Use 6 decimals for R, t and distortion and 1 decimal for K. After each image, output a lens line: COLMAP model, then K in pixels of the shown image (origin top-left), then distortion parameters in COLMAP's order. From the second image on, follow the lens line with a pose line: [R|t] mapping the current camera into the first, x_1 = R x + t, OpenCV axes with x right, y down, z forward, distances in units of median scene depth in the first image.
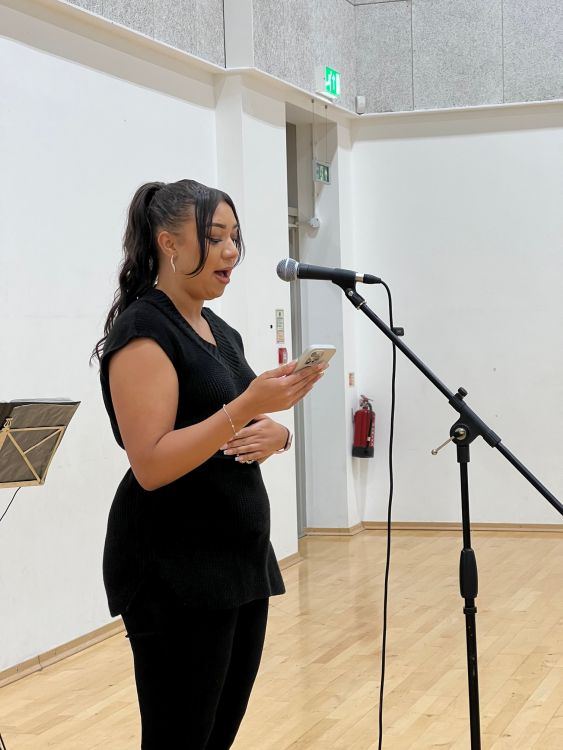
lens RADIAL K [[1702.0, 0, 281.0], [0, 1702.0, 351.8], [0, 0, 1]] dist [0.114521, 1.064914]
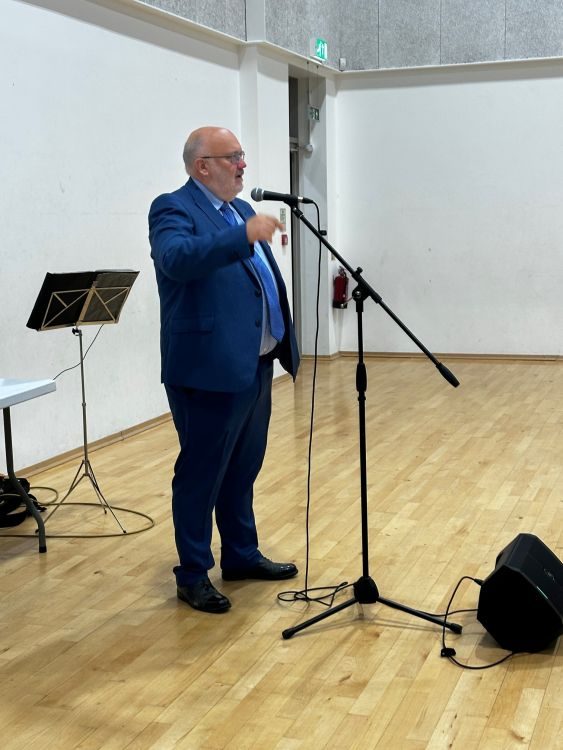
lens RADIAL K [[1214.0, 0, 281.5], [0, 1214.0, 375.0], [0, 0, 1]] dist [0.151612, -0.093671]
pose [[0.999754, 0.011073, -0.019209, 0.018704], [-0.008749, 0.993079, 0.117122, -0.004550], [0.020373, -0.116925, 0.992932, -0.069292]]
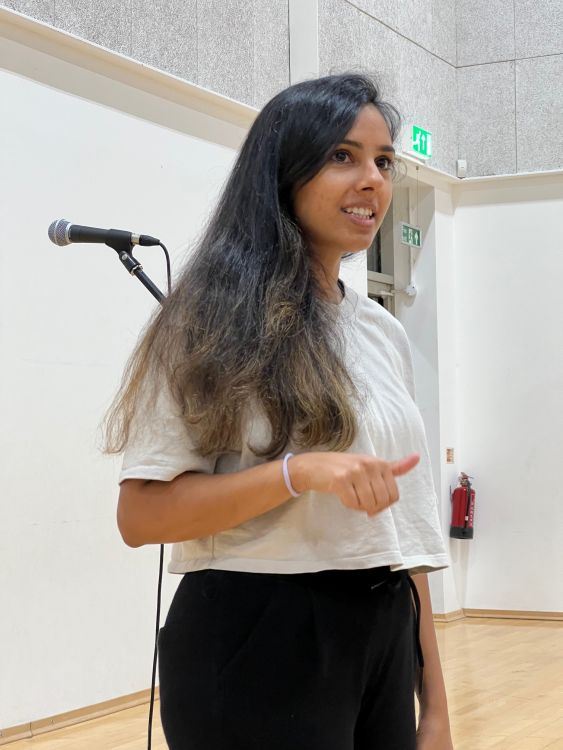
lens RADIAL K [[1683.2, 0, 282.2], [0, 1683.2, 346.2], [0, 0, 1]] dist [0.161205, -0.023832]
pose [[0.989769, 0.001283, -0.142672, 0.086514], [-0.011733, 0.997304, -0.072431, 0.025804], [0.142195, 0.073364, 0.987116, 0.059381]]
